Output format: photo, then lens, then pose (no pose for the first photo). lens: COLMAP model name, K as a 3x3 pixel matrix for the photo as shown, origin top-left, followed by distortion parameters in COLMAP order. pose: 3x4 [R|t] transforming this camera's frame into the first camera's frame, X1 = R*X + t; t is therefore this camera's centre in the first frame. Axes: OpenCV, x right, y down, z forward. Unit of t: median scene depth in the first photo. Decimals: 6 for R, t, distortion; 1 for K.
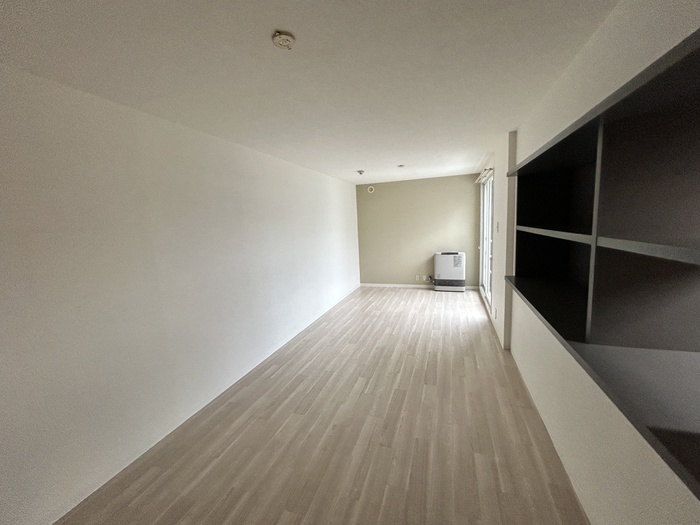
lens RADIAL K [[280.4, 0, 349.6], [0, 280.4, 263.4], [0, 0, 1]] dist [-0.000157, 0.000456]
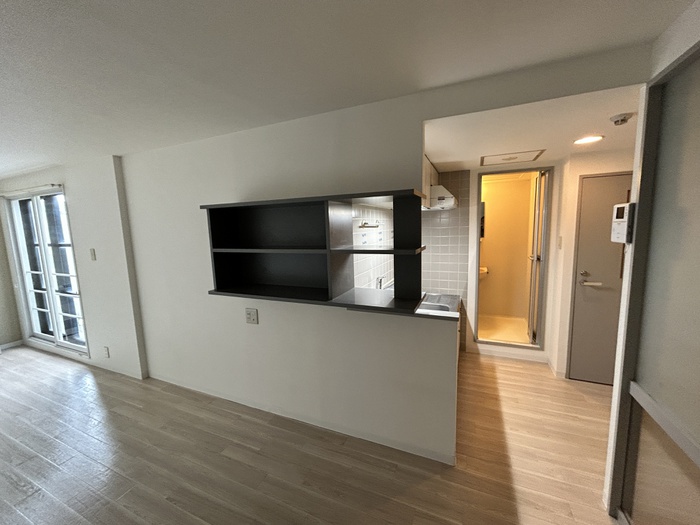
lens RADIAL K [[280.4, 0, 349.6], [0, 280.4, 261.7], [0, 0, 1]] dist [-0.000157, 0.000456]
pose [[0.071654, -0.075044, 0.994602, -0.429315], [0.173372, 0.982924, 0.061672, -0.033450], [-0.982246, 0.168017, 0.083441, 0.217348]]
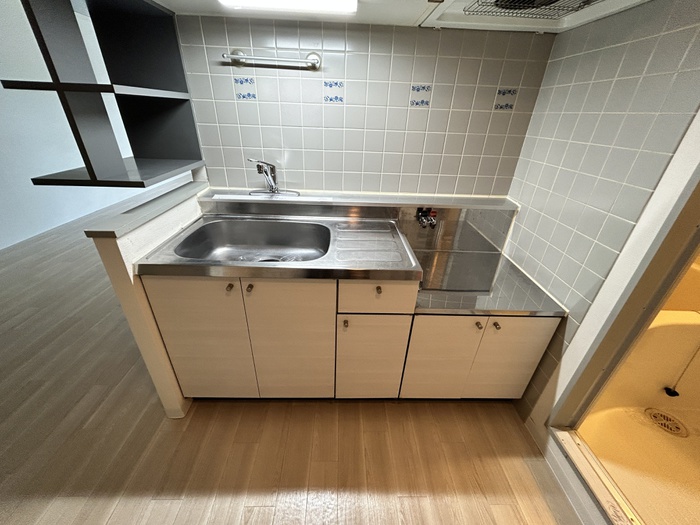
lens RADIAL K [[280.4, 0, 347.5], [0, 280.4, 262.7], [0, 0, 1]] dist [-0.000157, 0.000456]
pose [[0.932319, -0.089468, 0.350396, 0.492543], [-0.032989, 0.943834, 0.328768, 0.100059], [-0.360130, -0.318076, 0.877003, -0.463519]]
